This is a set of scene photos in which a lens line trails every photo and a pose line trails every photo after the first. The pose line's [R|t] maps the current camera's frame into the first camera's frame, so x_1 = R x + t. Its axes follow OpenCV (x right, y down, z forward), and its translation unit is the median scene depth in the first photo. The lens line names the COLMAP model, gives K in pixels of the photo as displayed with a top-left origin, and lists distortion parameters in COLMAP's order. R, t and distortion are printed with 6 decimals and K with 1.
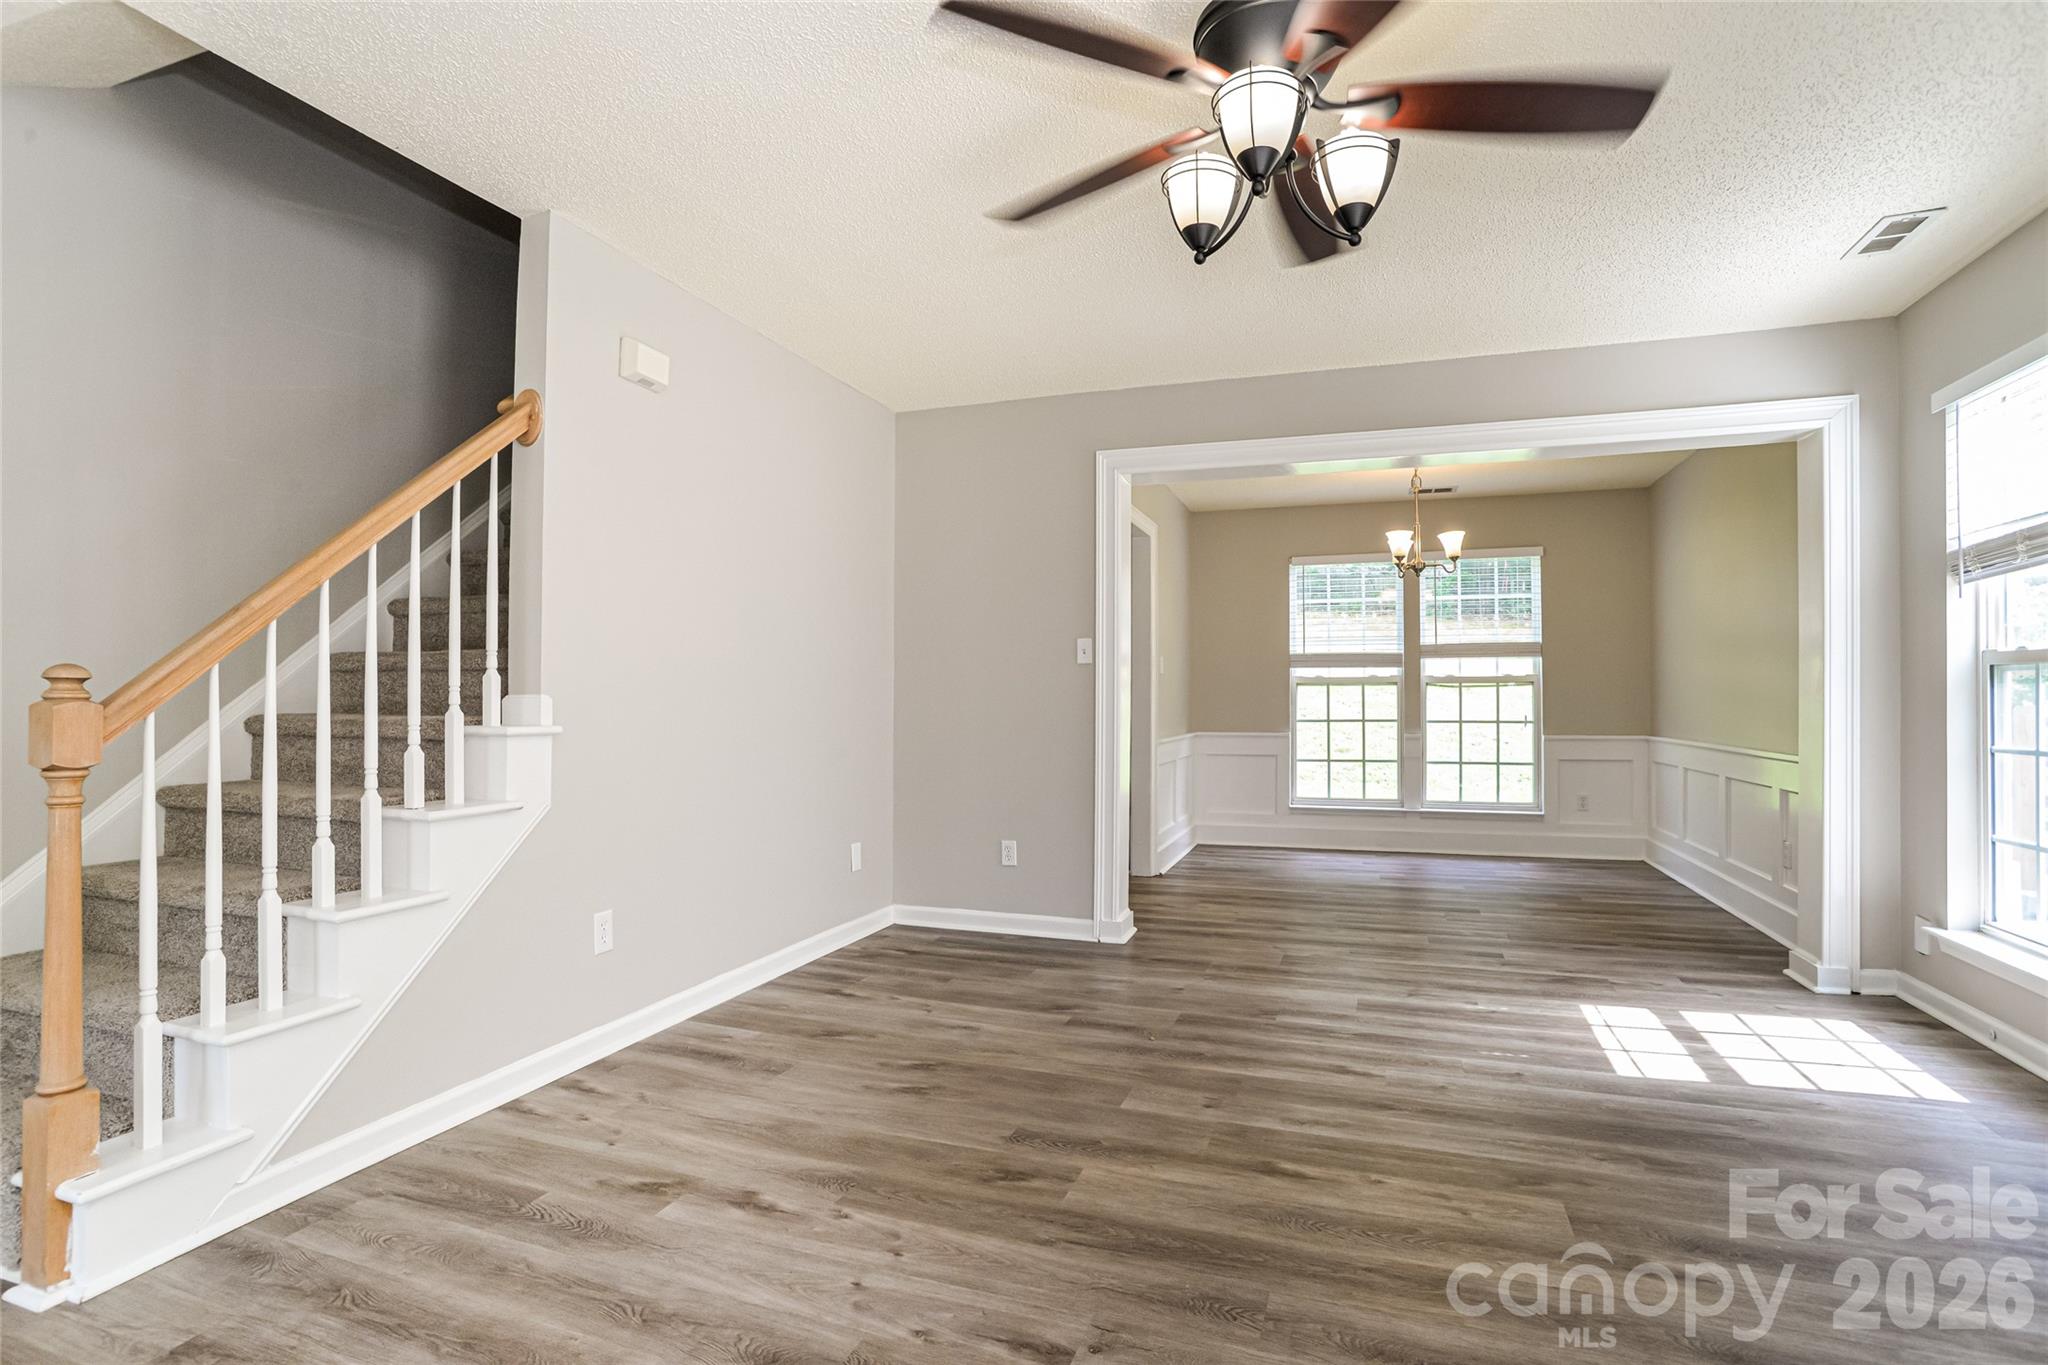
lens RADIAL K [[1029.2, 0, 1019.4], [0, 1029.2, 679.4], [0, 0, 1]] dist [-0.045622, 0.005414]
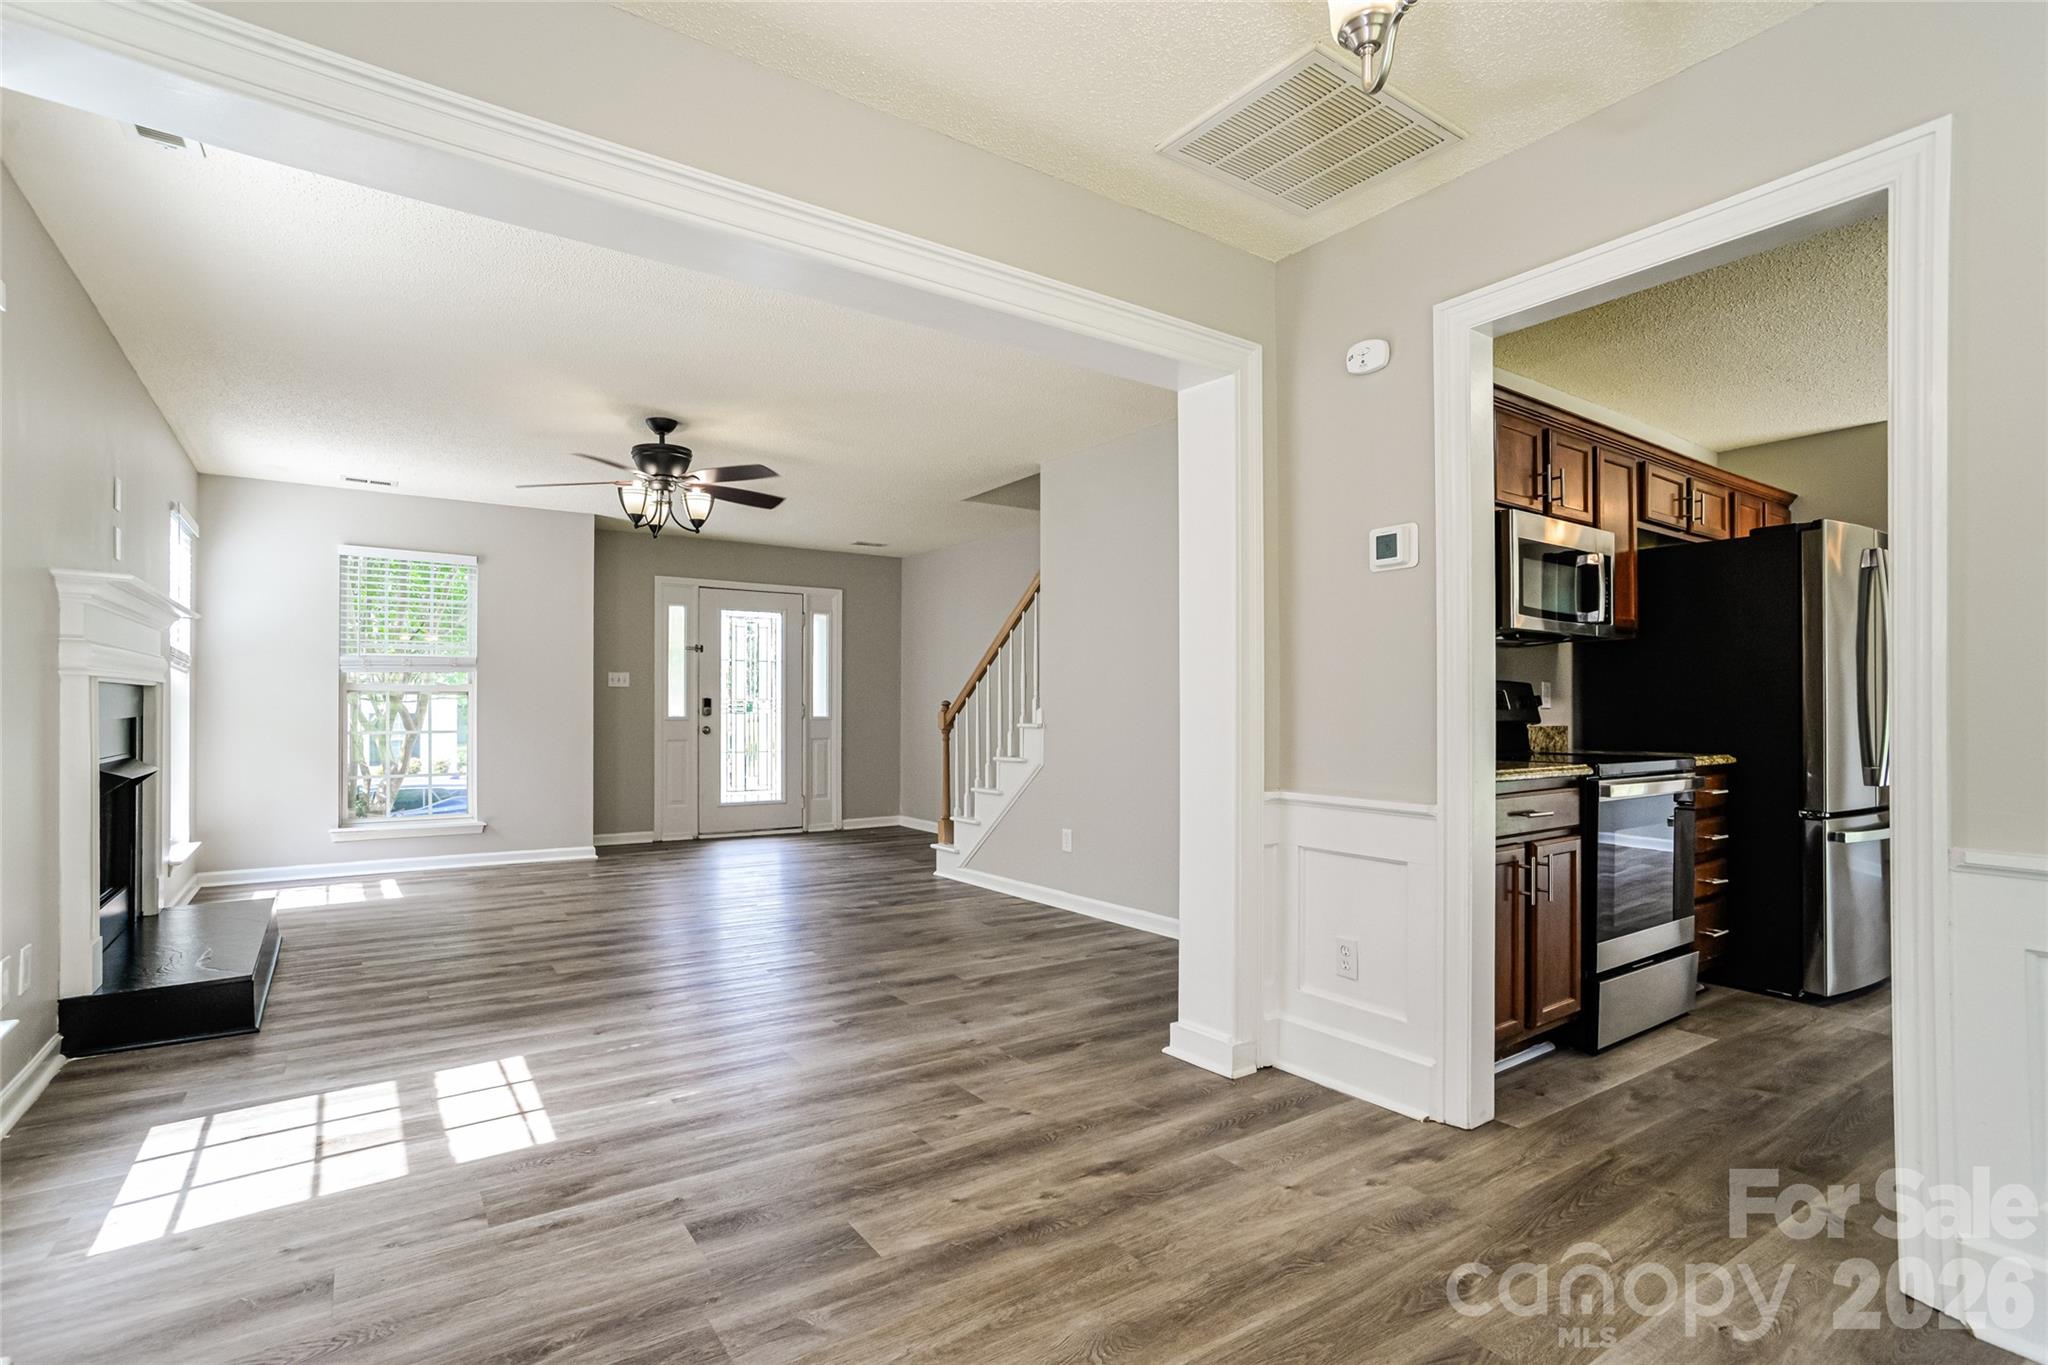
lens RADIAL K [[936.9, 0, 1008.0], [0, 936.9, 702.0], [0, 0, 1]] dist [-0.000300, -0.000591]
pose [[-0.569844, -0.002786, -0.821748, 0.934241], [0.012866, 0.999841, -0.012312, 0.014787], [0.821652, -0.017589, -0.569718, 1.681022]]
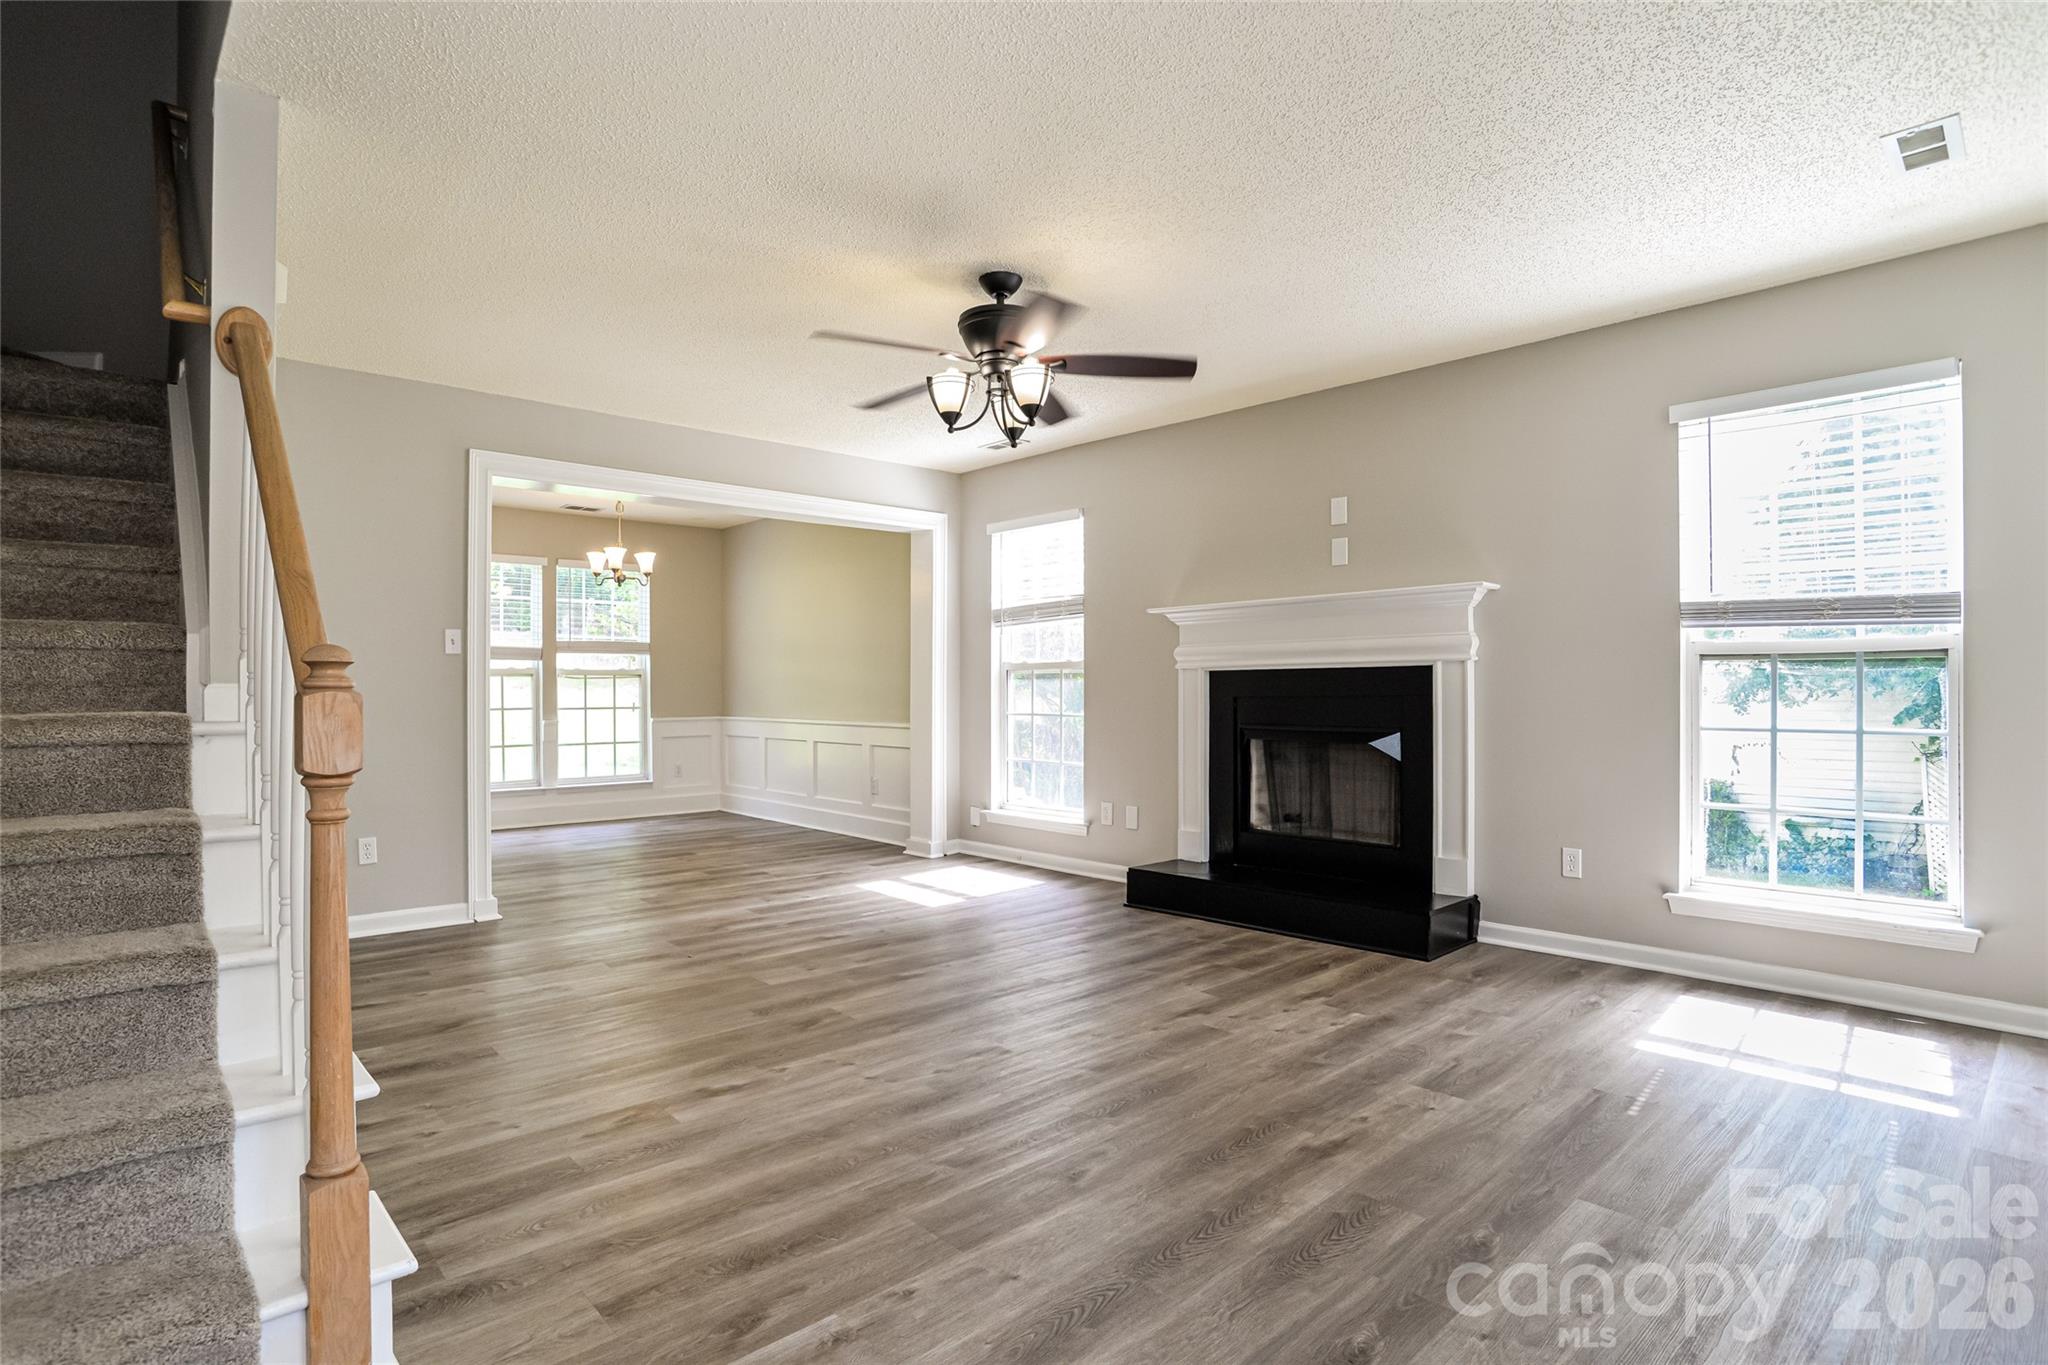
lens RADIAL K [[1029.2, 0, 1015.3], [0, 1029.2, 680.8], [0, 0, 1]] dist [-0.045622, 0.005414]
pose [[0.451078, 0.005664, 0.892466, -0.769570], [-0.014218, 0.999899, 0.000840, 0.003368], [-0.892371, -0.013068, 0.451113, 0.071995]]
